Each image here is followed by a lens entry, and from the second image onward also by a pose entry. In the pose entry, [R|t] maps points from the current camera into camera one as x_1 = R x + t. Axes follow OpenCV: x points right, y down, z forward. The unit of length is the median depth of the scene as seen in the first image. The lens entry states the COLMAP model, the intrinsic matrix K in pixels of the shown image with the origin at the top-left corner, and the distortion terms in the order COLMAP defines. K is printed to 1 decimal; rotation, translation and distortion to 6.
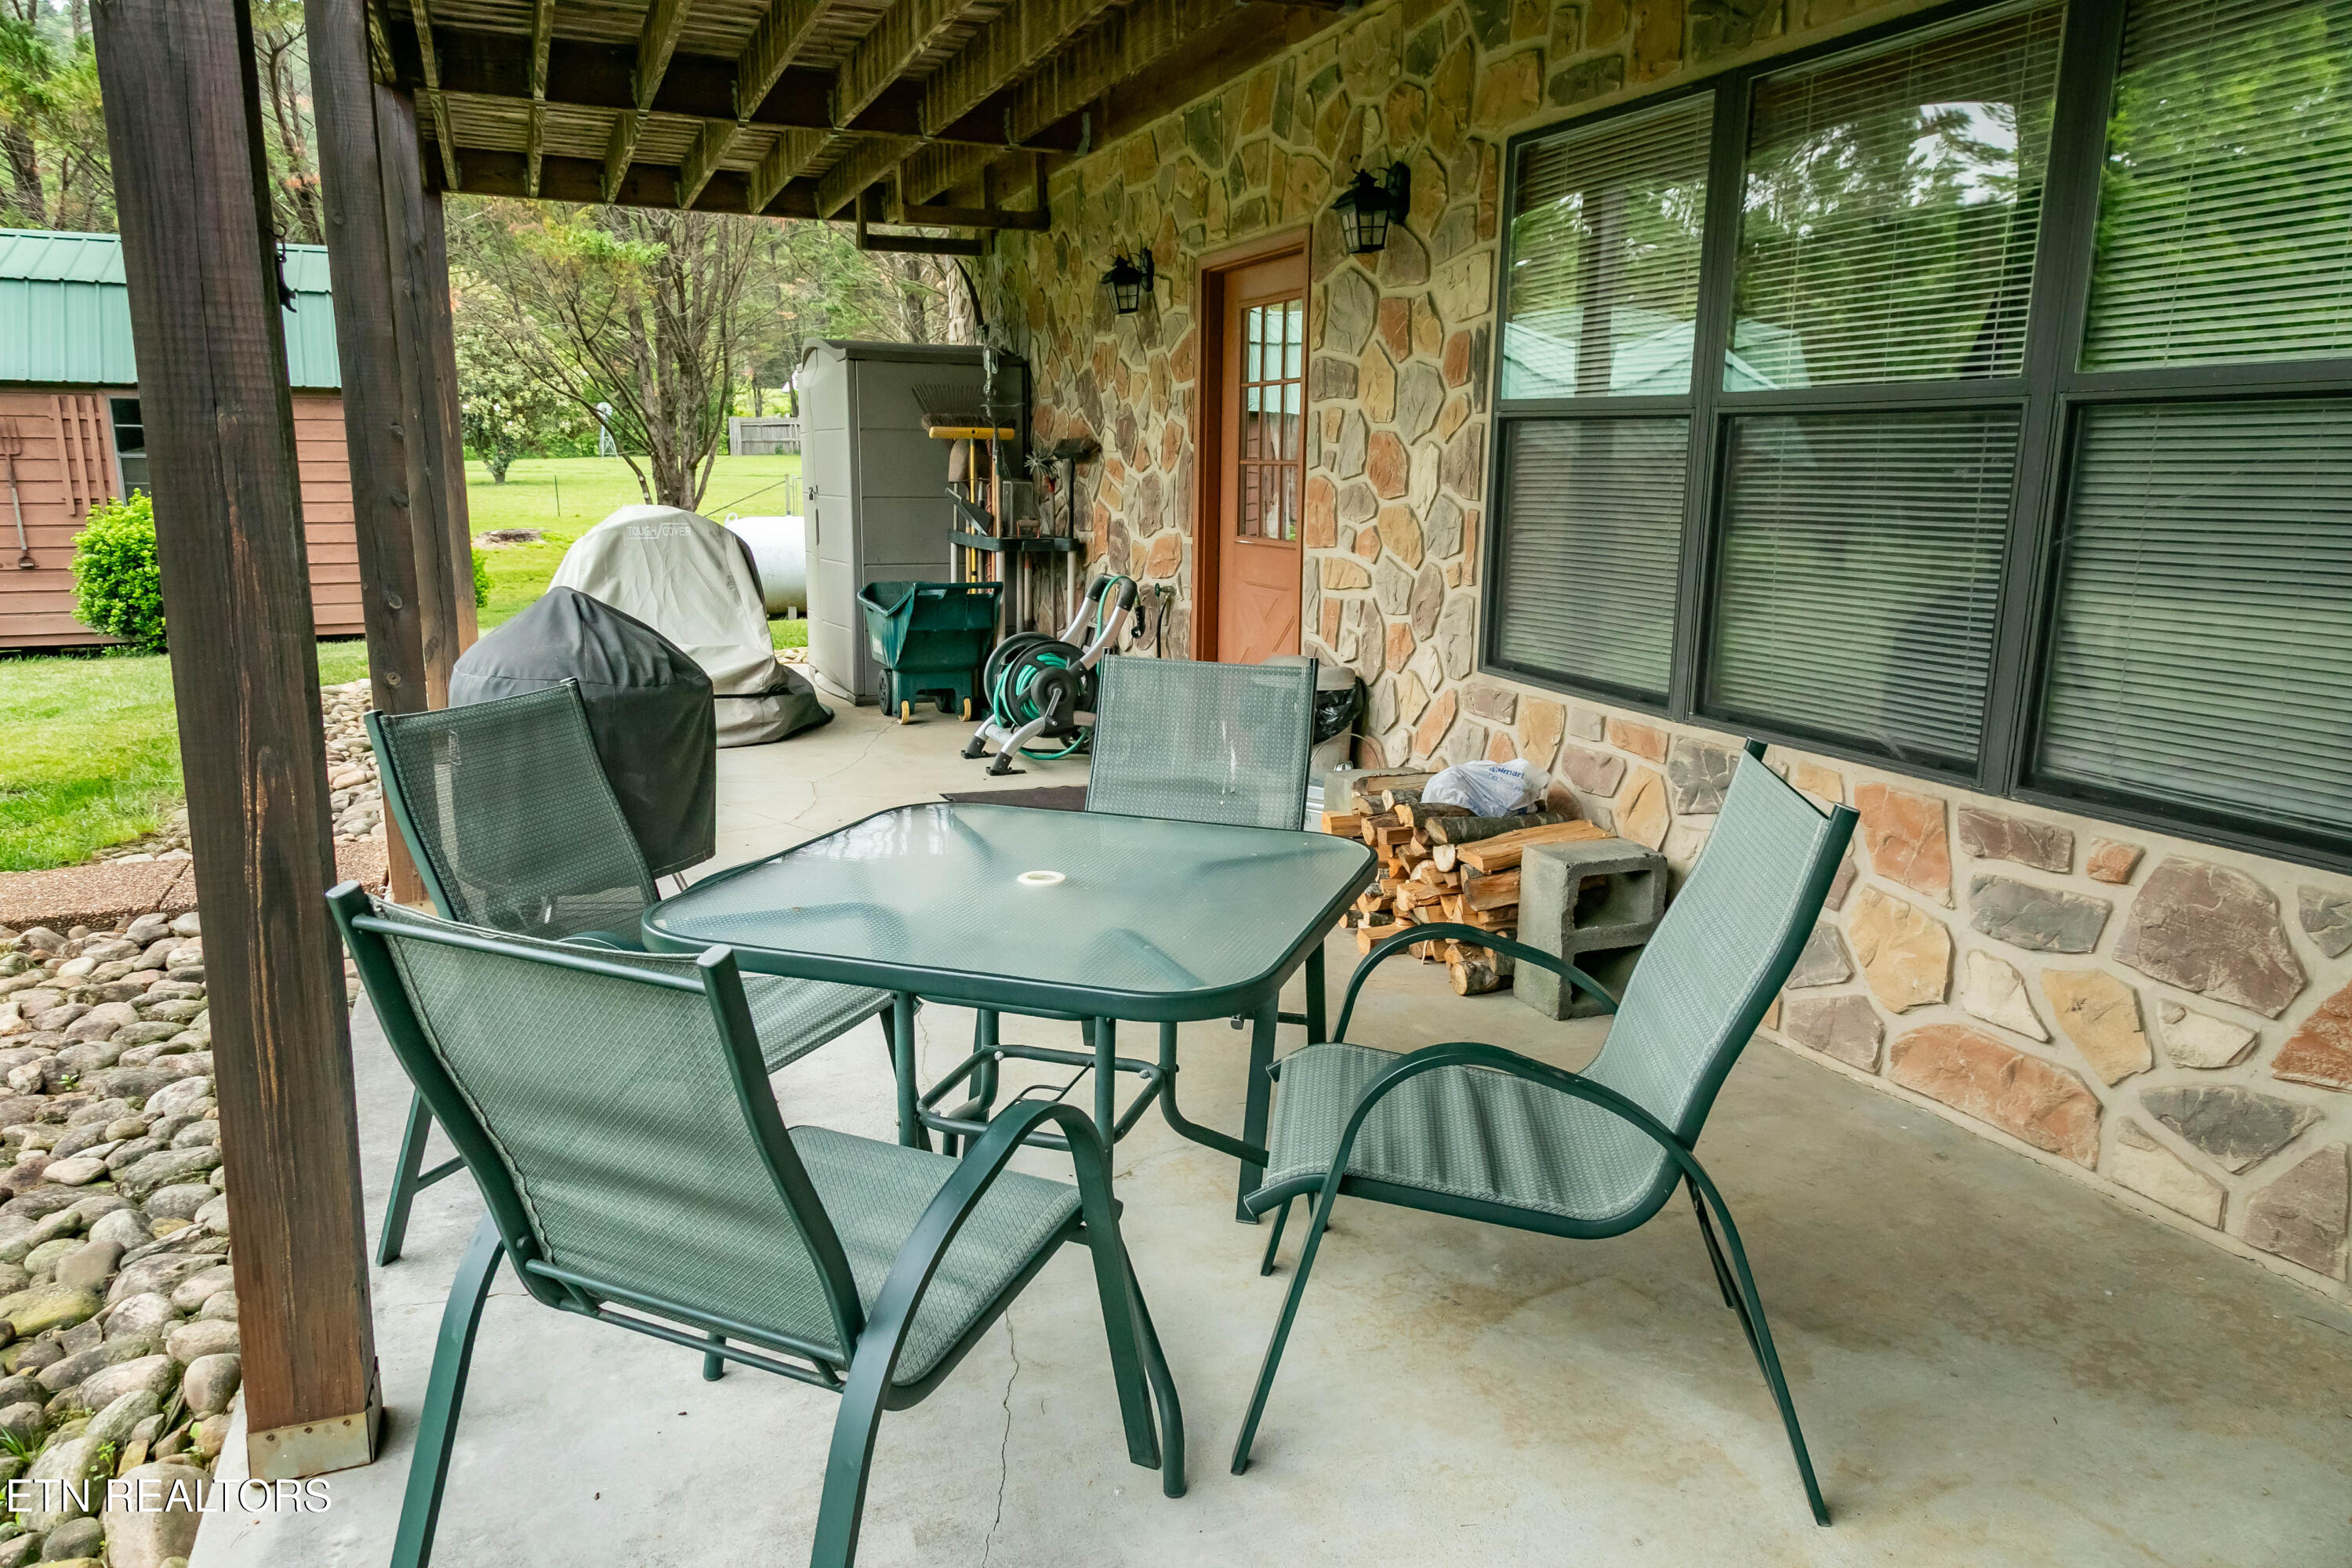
lens RADIAL K [[1565.2, 0, 1171.9], [0, 1565.2, 792.5], [0, 0, 1]] dist [0.005829, 0.000691]
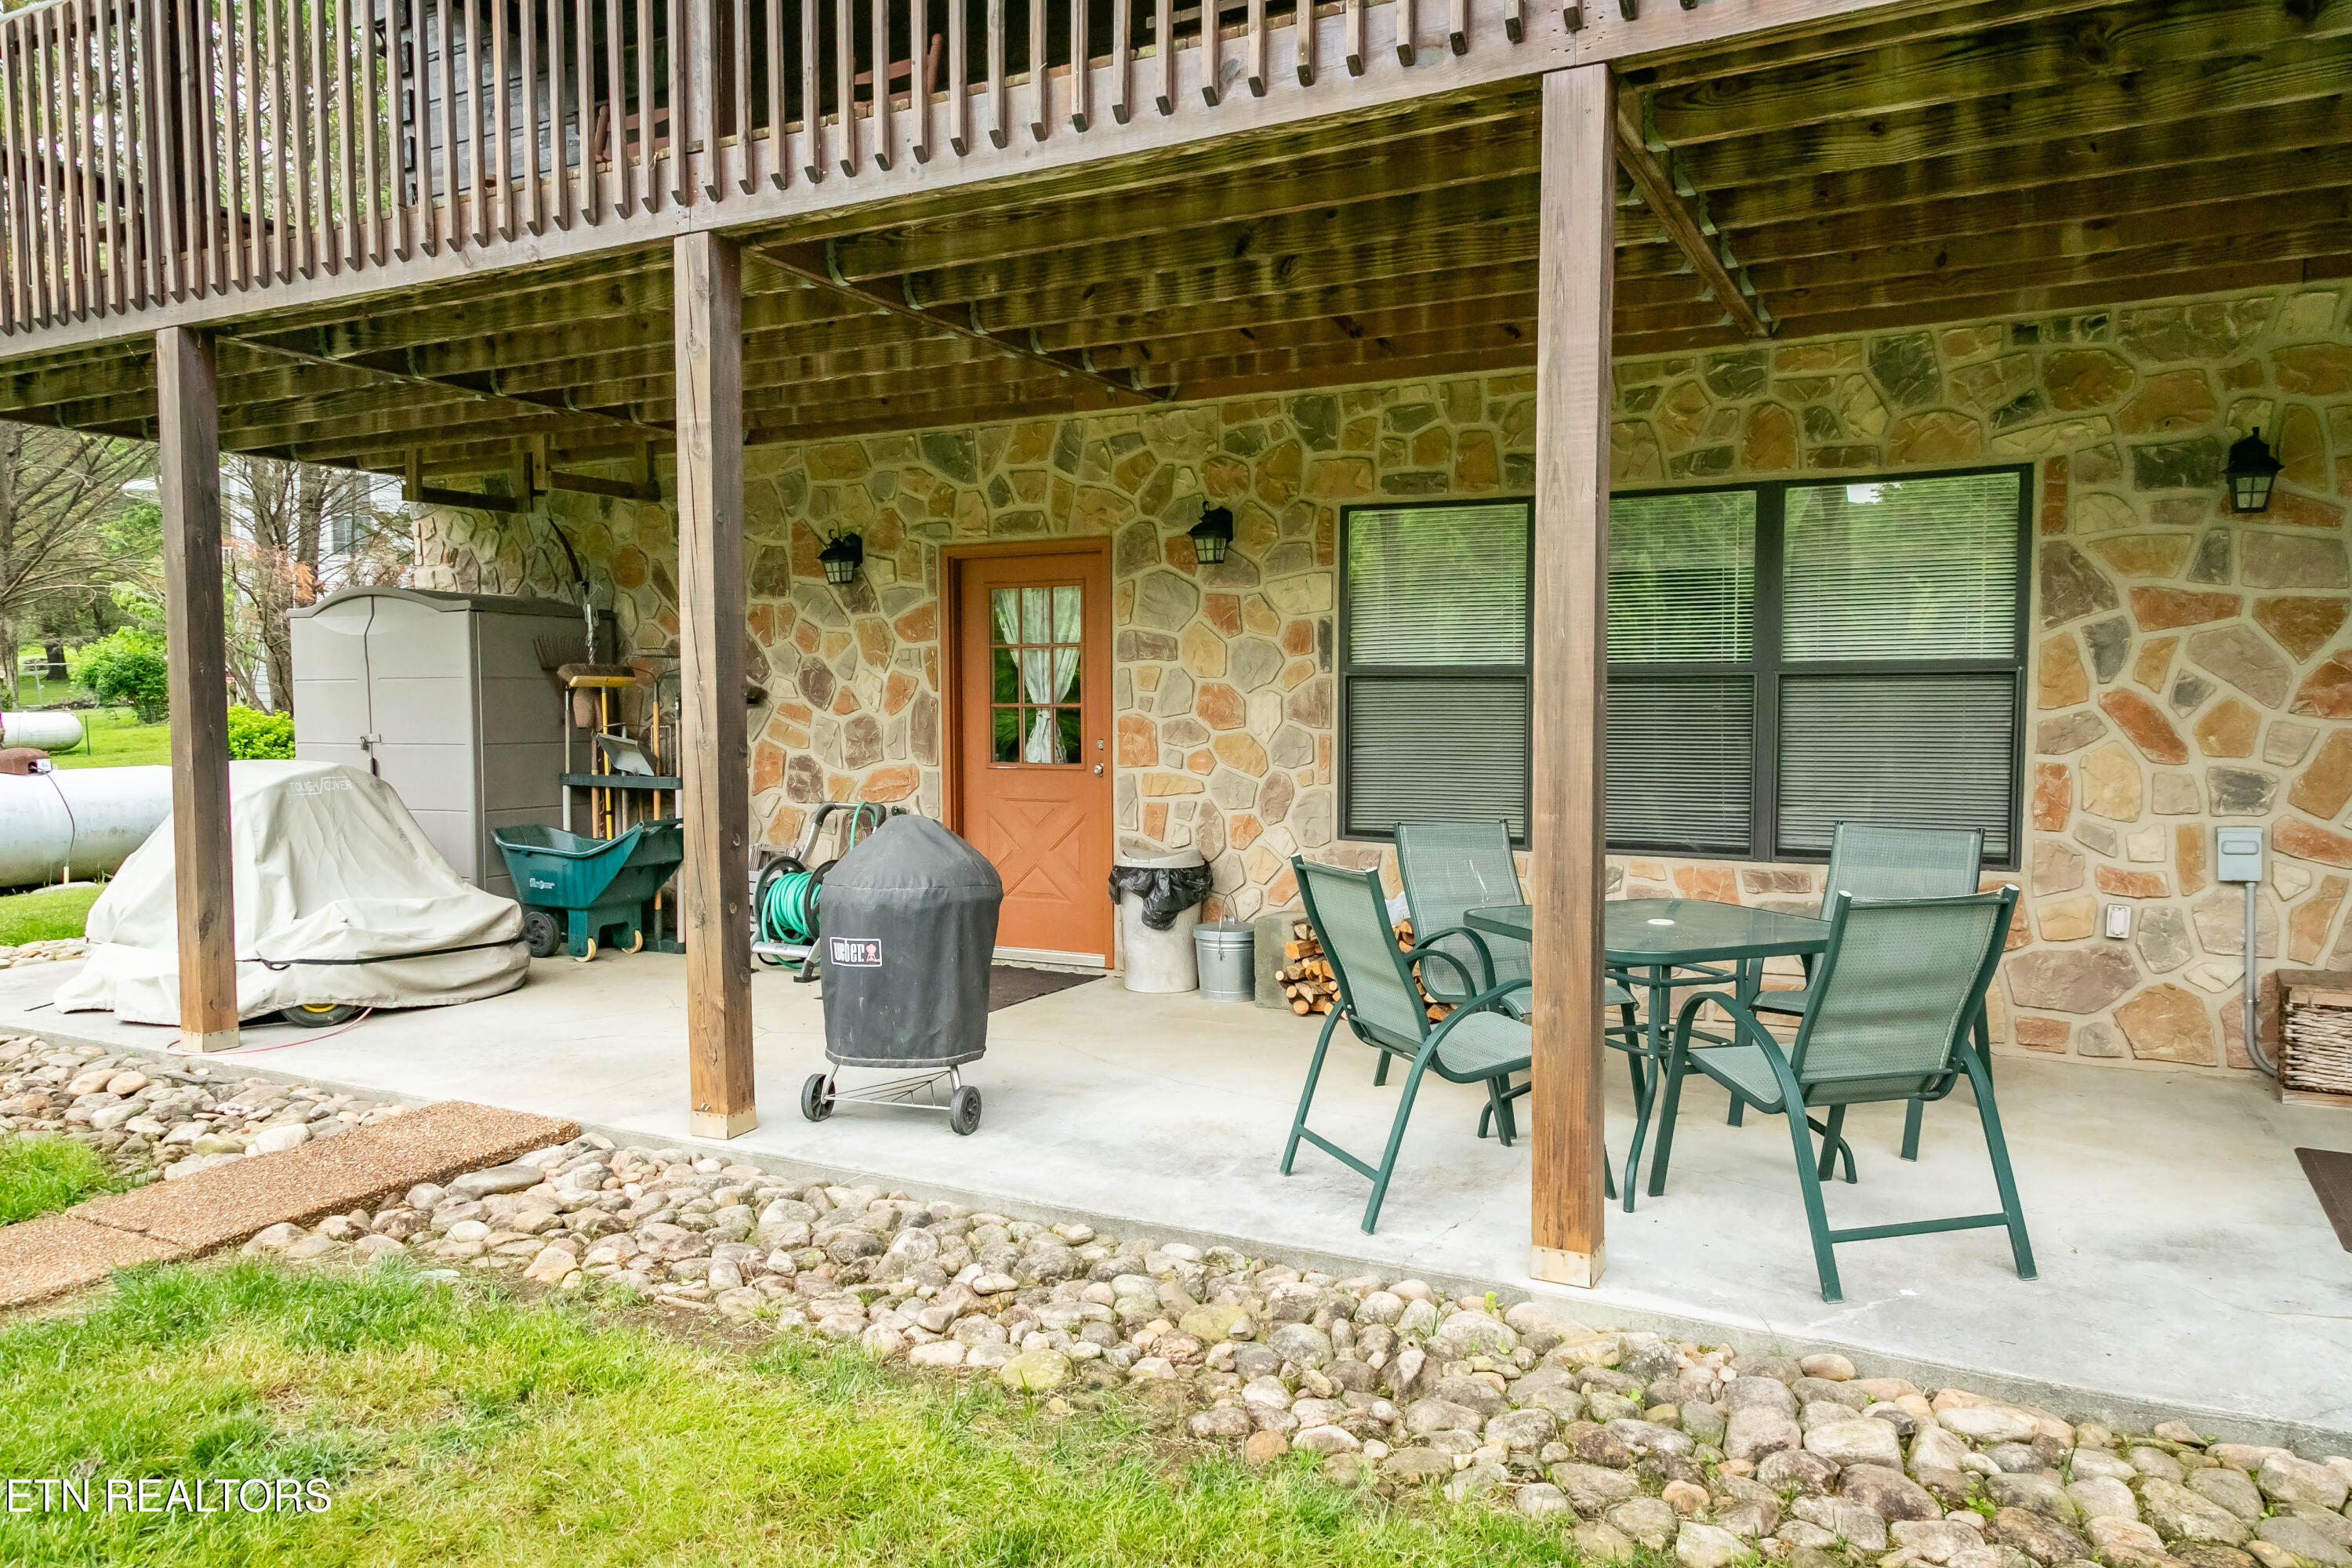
lens RADIAL K [[1565.2, 0, 1178.7], [0, 1565.2, 782.6], [0, 0, 1]] dist [0.005829, 0.000691]
pose [[0.764299, -0.045185, 0.643277, -0.633654], [0.142638, 0.984679, -0.100308, -0.001623], [-0.628889, 0.168421, 0.759034, -0.041549]]
